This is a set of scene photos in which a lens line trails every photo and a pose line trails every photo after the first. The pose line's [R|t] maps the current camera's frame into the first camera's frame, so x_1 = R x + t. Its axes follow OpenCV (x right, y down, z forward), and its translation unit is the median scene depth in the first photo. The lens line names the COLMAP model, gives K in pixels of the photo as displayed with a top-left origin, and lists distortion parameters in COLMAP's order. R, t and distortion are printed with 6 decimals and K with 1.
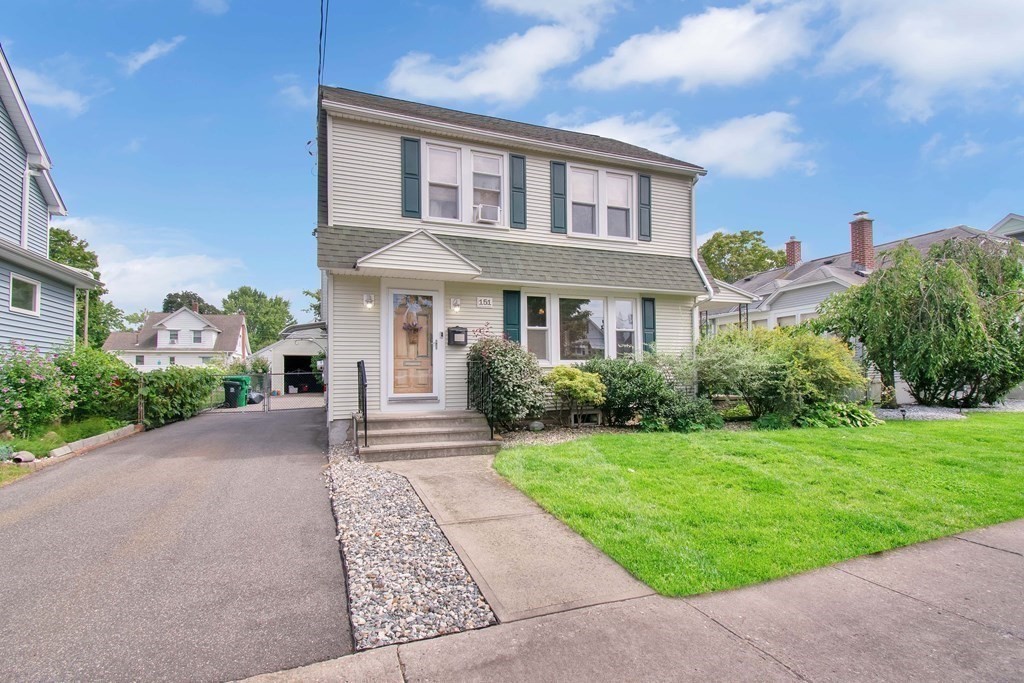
lens RADIAL K [[466.1, 0, 485.2], [0, 466.1, 358.7], [0, 0, 1]] dist [0.003929, -0.011005]
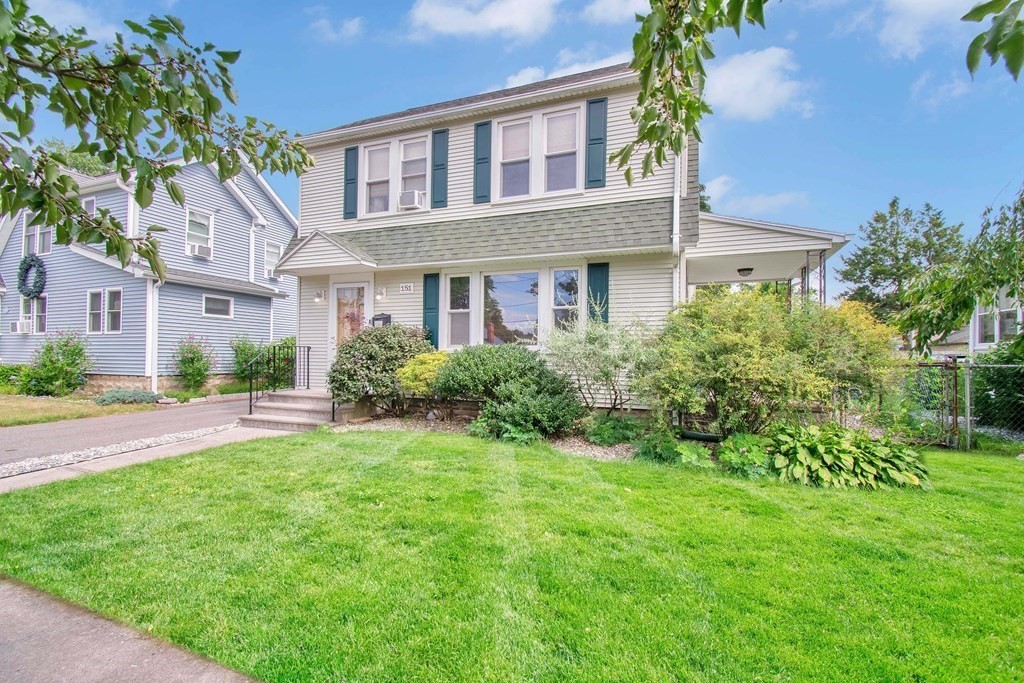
lens RADIAL K [[466.1, 0, 504.0], [0, 466.1, 348.7], [0, 0, 1]] dist [0.003929, -0.011005]
pose [[0.758636, 0.004563, -0.651499, 0.802398], [0.001926, 0.999955, 0.009247, 0.000643], [0.651512, -0.008270, 0.758593, 0.363910]]
